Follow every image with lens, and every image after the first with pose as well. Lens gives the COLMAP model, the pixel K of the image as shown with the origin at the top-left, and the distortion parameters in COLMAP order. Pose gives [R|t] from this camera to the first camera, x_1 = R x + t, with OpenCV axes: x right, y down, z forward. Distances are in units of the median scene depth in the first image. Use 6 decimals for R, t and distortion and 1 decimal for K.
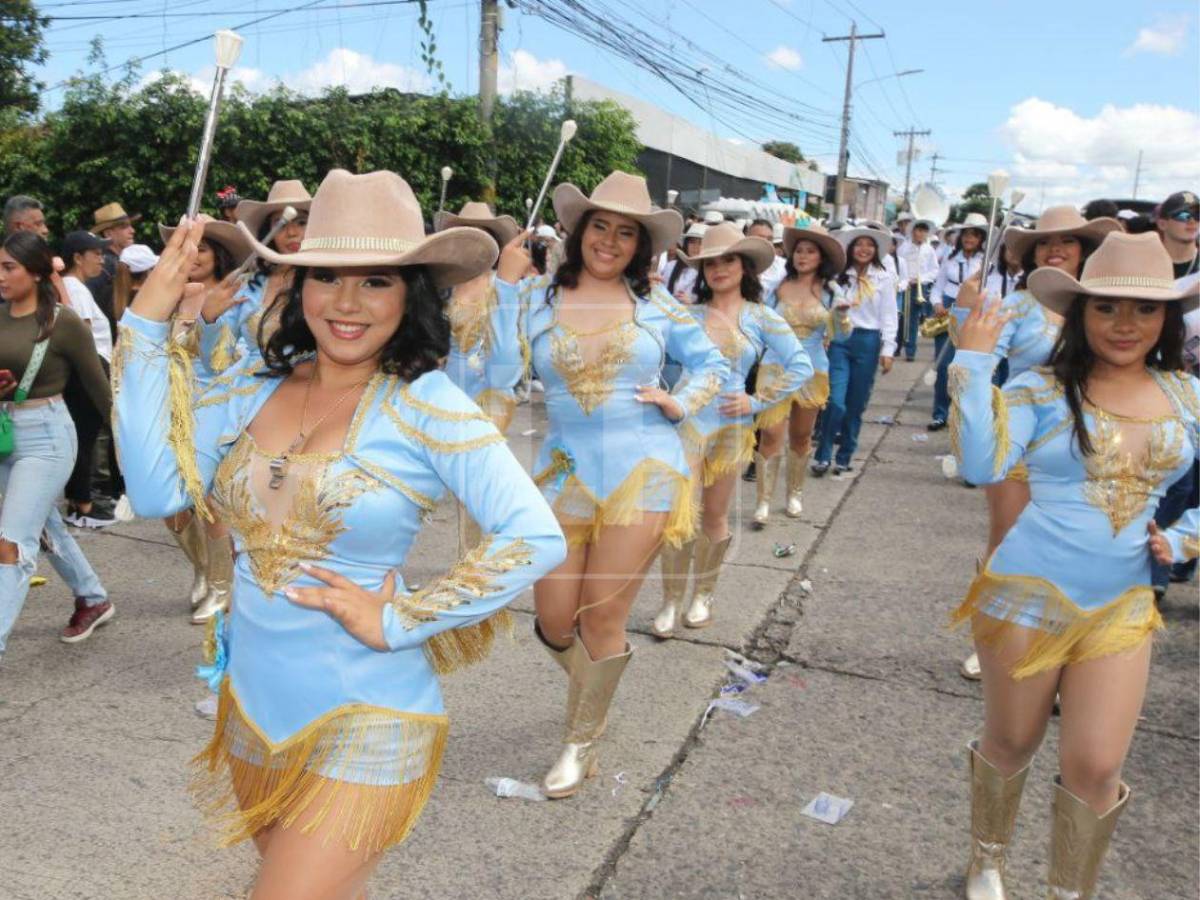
lens RADIAL K [[2239.7, 0, 600.2], [0, 2239.7, 540.1], [0, 0, 1]] dist [-0.025435, -0.241490]
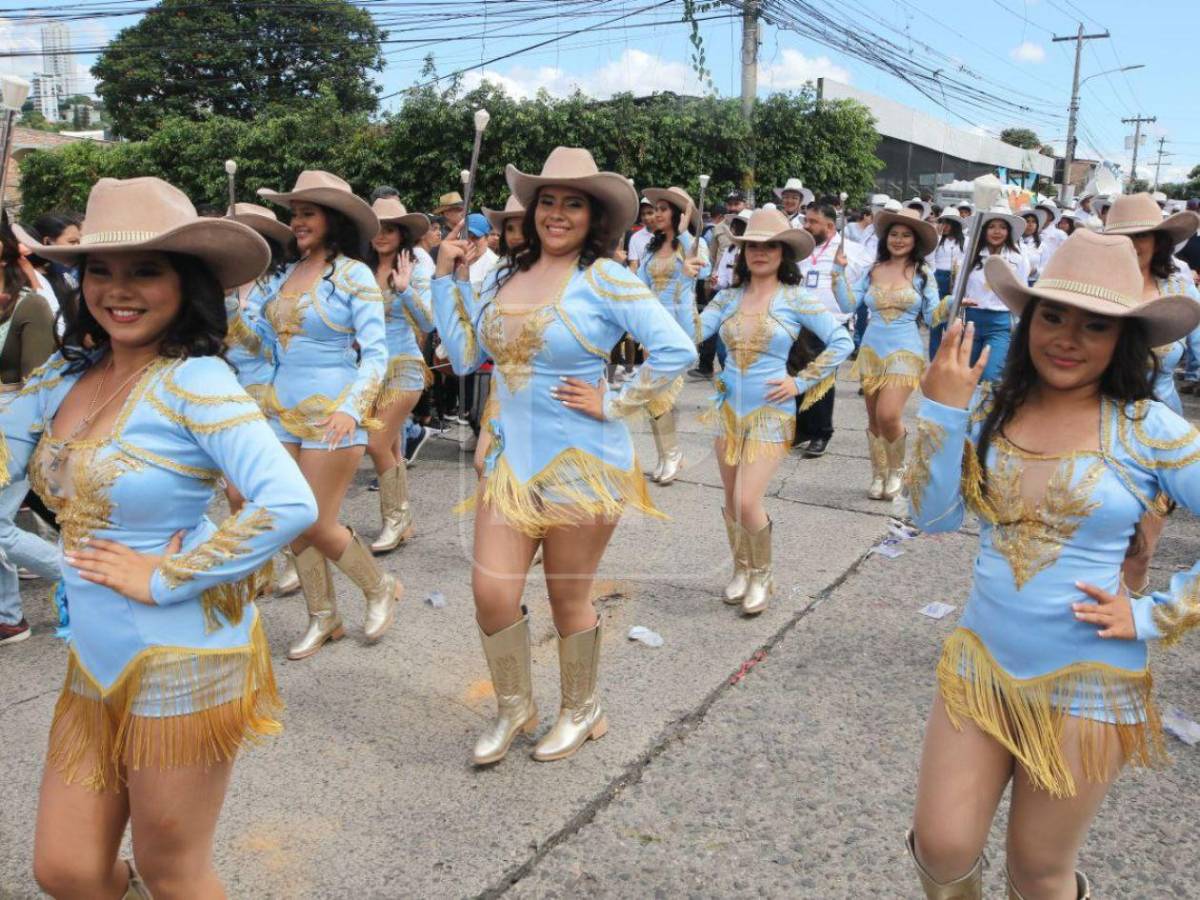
lens RADIAL K [[2186.3, 0, 599.6], [0, 2186.3, 448.3], [0, 0, 1]] dist [-0.012319, -0.200107]
pose [[0.991212, 0.010115, -0.131897, 0.027430], [-0.013660, 0.999569, -0.025997, 0.021233], [0.131578, 0.027571, 0.990922, -0.169860]]
